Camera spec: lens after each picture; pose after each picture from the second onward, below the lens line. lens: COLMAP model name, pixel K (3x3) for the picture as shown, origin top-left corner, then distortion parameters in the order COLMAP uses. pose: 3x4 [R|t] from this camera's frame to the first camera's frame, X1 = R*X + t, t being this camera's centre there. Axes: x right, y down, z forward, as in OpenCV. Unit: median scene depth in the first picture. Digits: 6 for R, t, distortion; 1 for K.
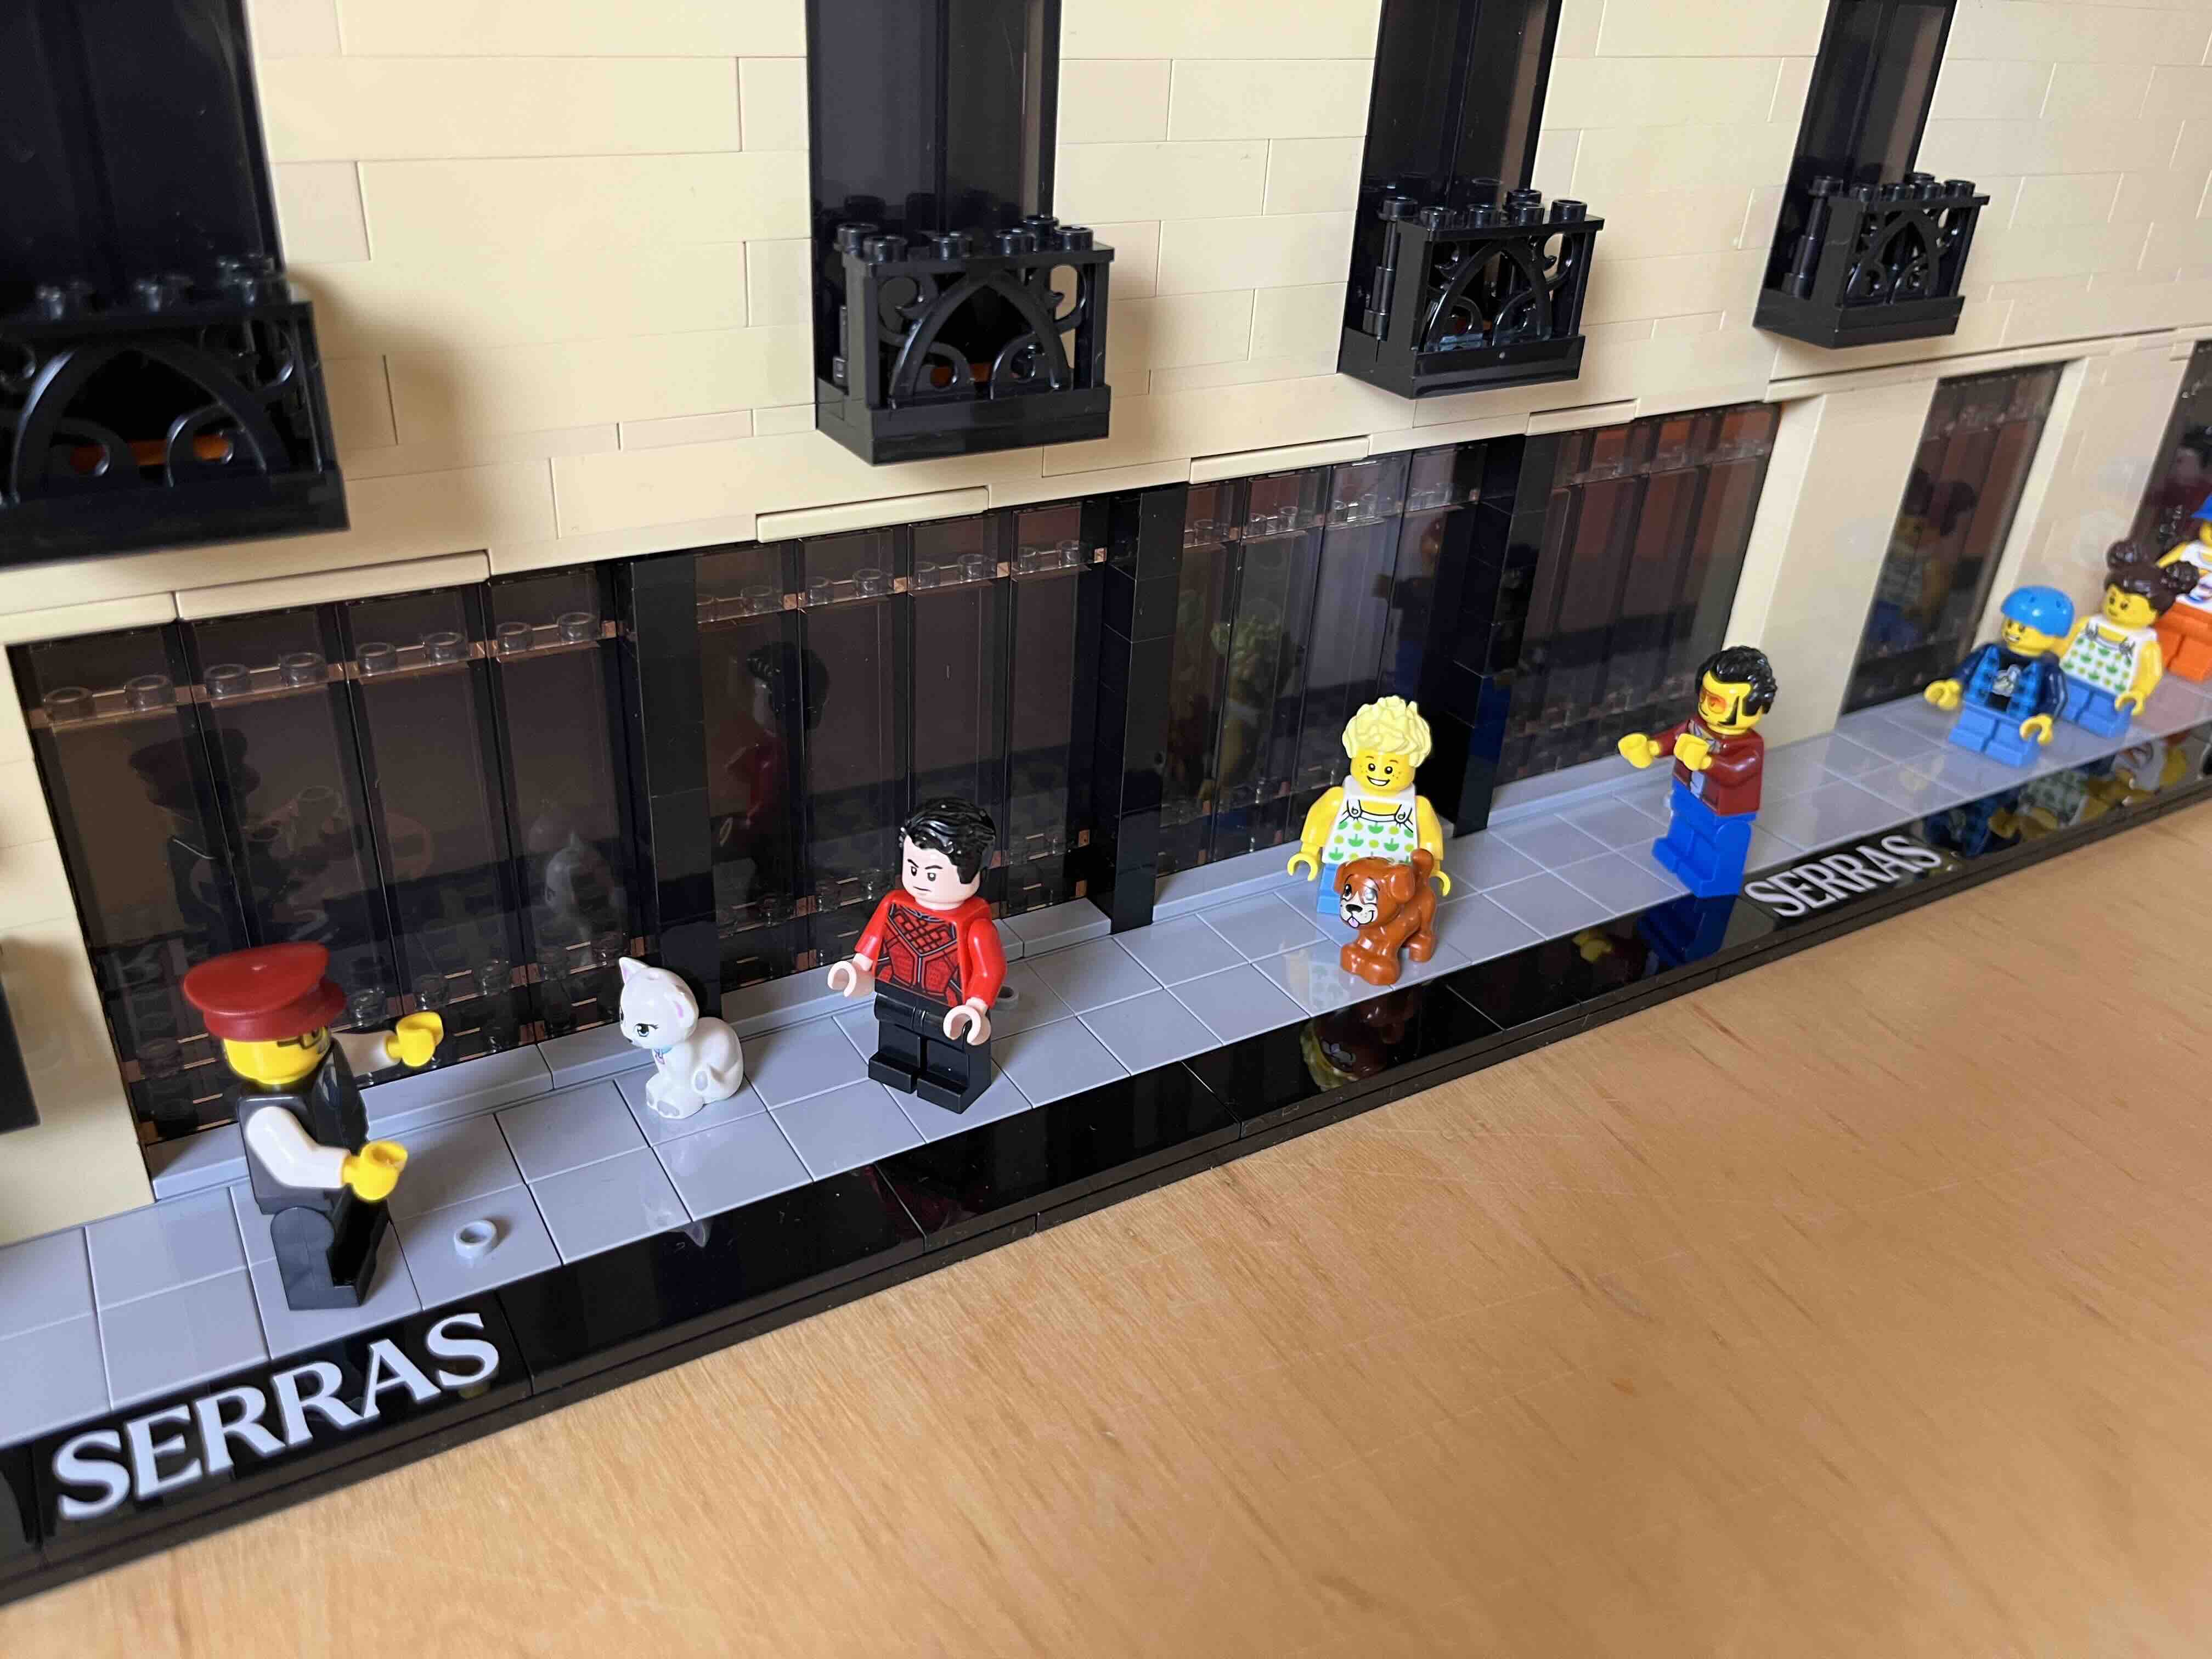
lens RADIAL K [[1707.7, 0, 1106.0], [0, 1707.7, 829.5], [0, 0, 1]] dist [-0.004118, -0.005277]
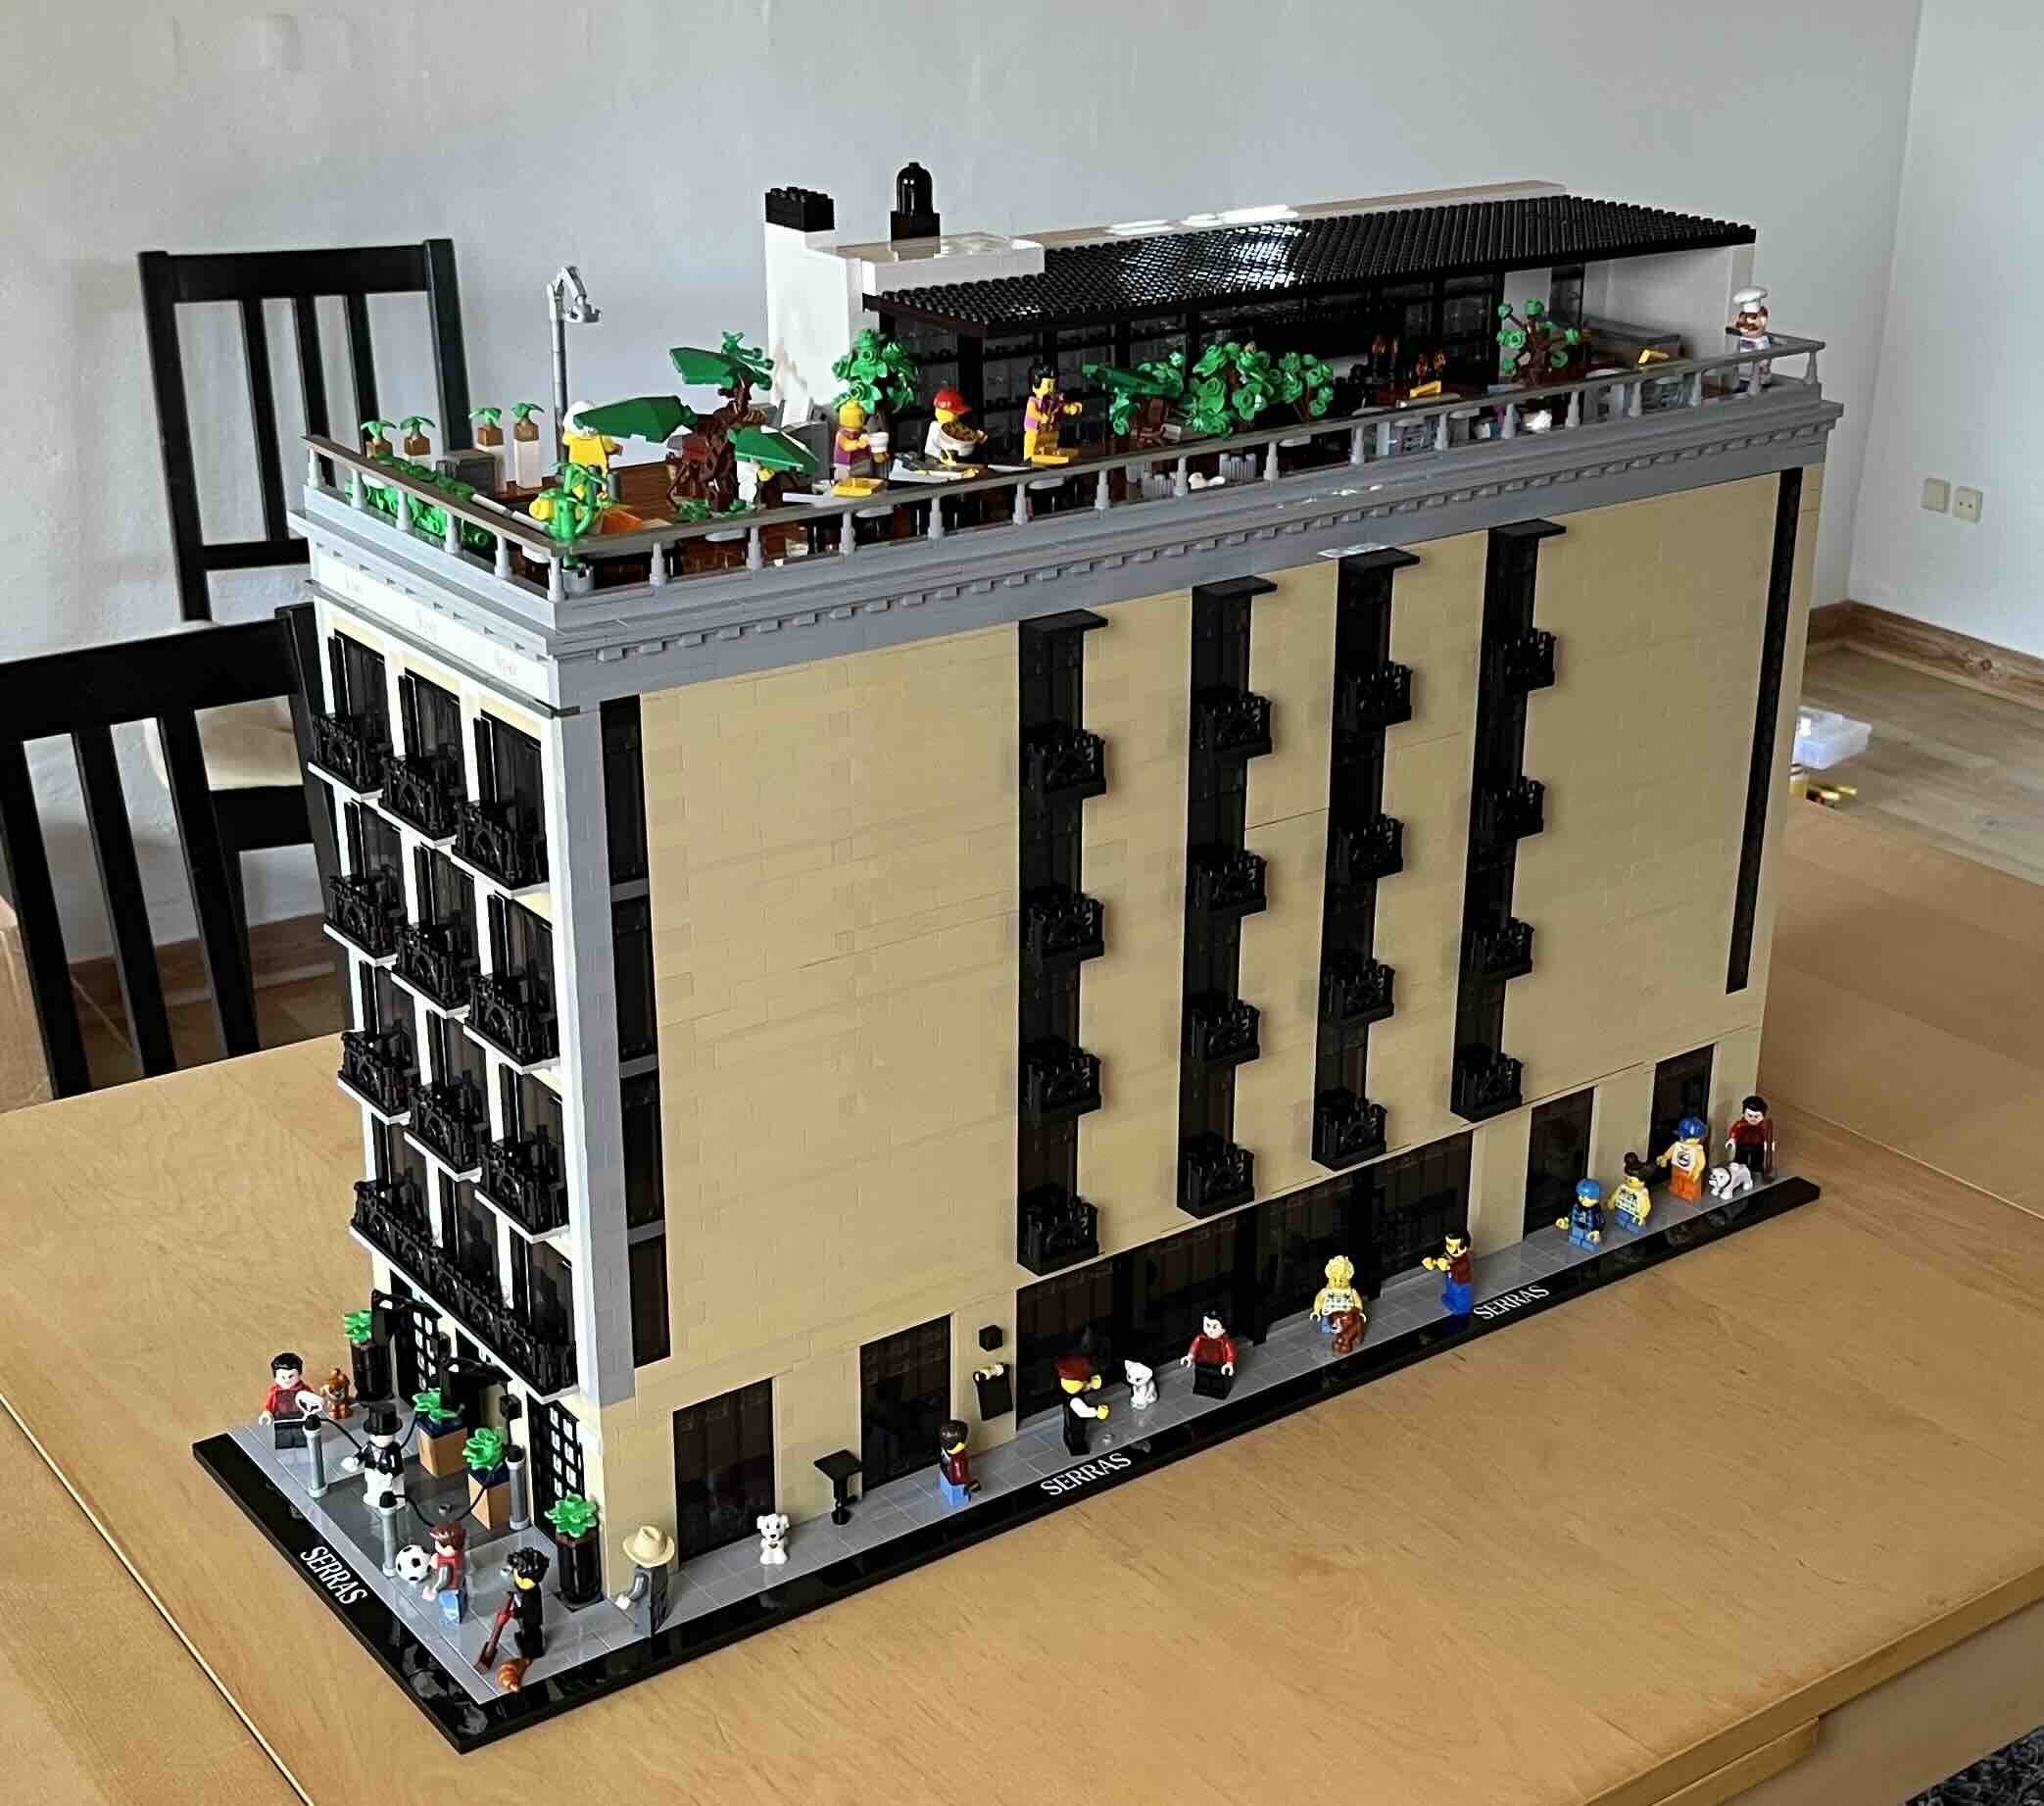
lens RADIAL K [[2975.8, 0, 1022.0], [0, 2975.8, 903.0], [0, 0, 1]] dist [0.033630, 0.018030]
pose [[0.994414, -0.082107, 0.066327, -0.740290], [0.090276, 0.987210, -0.131399, -0.057690], [-0.054690, 0.136653, 0.989108, -4.582956]]
